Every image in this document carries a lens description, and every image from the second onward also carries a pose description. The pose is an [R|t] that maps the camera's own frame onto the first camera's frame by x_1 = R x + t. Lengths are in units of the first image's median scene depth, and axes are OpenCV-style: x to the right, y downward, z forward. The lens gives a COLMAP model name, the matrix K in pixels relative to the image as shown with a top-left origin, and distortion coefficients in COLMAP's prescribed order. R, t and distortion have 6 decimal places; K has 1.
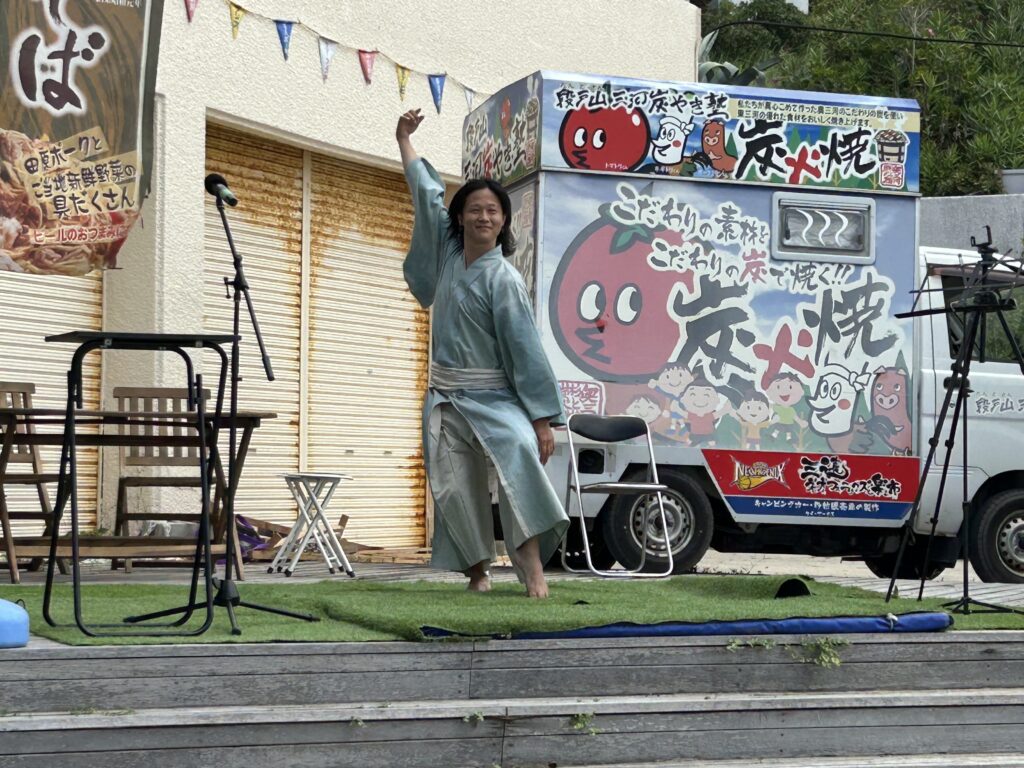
lens RADIAL K [[2683.0, 0, 524.7], [0, 2683.0, 387.4], [0, 0, 1]] dist [0.187345, -0.094038]
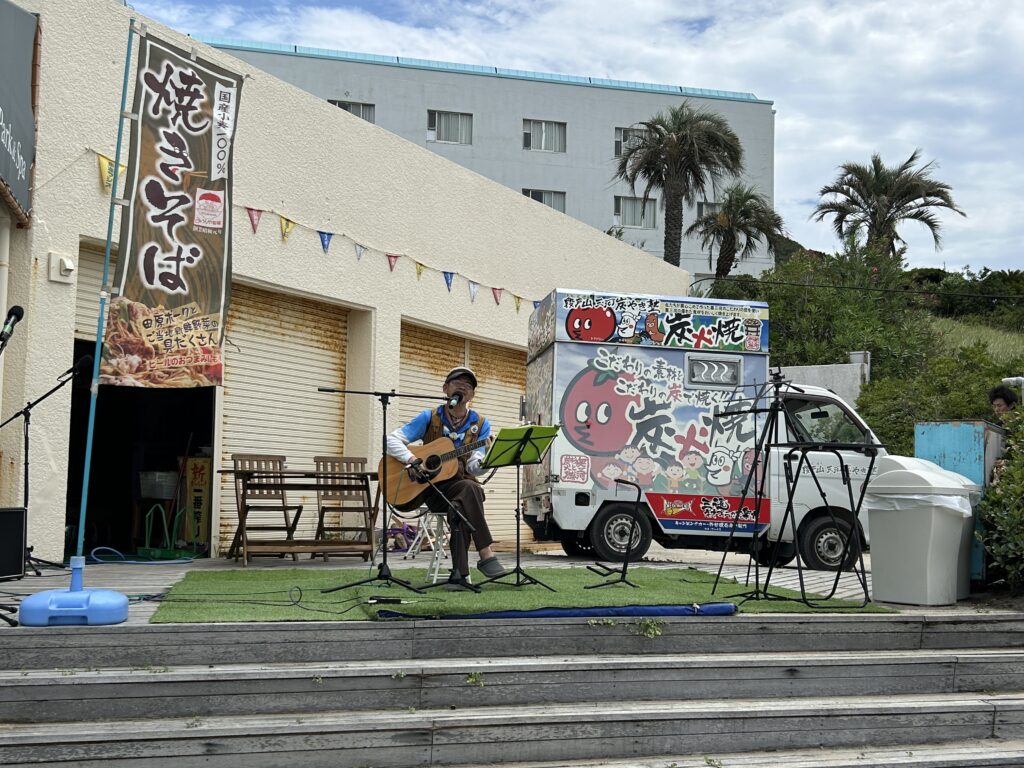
lens RADIAL K [[1168.5, 0, 512.0], [0, 1168.5, 384.0], [0, 0, 1]] dist [0.156364, -0.430523]
pose [[0.992043, -0.006623, -0.125727, 0.075800], [-0.001390, 0.997978, -0.063541, -0.000025], [0.125893, 0.063210, 0.990028, 0.194818]]
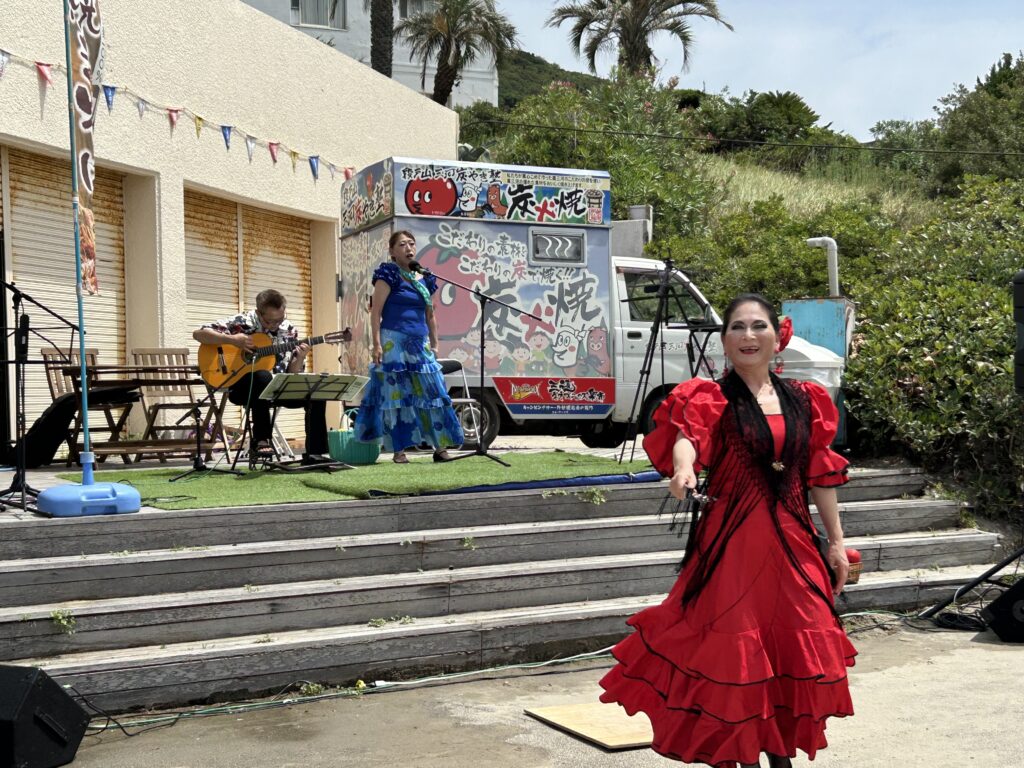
lens RADIAL K [[1584.4, 0, 512.0], [0, 1584.4, 384.0], [0, 0, 1]] dist [0.208430, -0.832380]
pose [[0.992896, -0.028711, 0.115467, -0.038576], [0.024884, 0.999097, 0.034451, -0.007335], [-0.116352, -0.031333, 0.992714, -0.010234]]
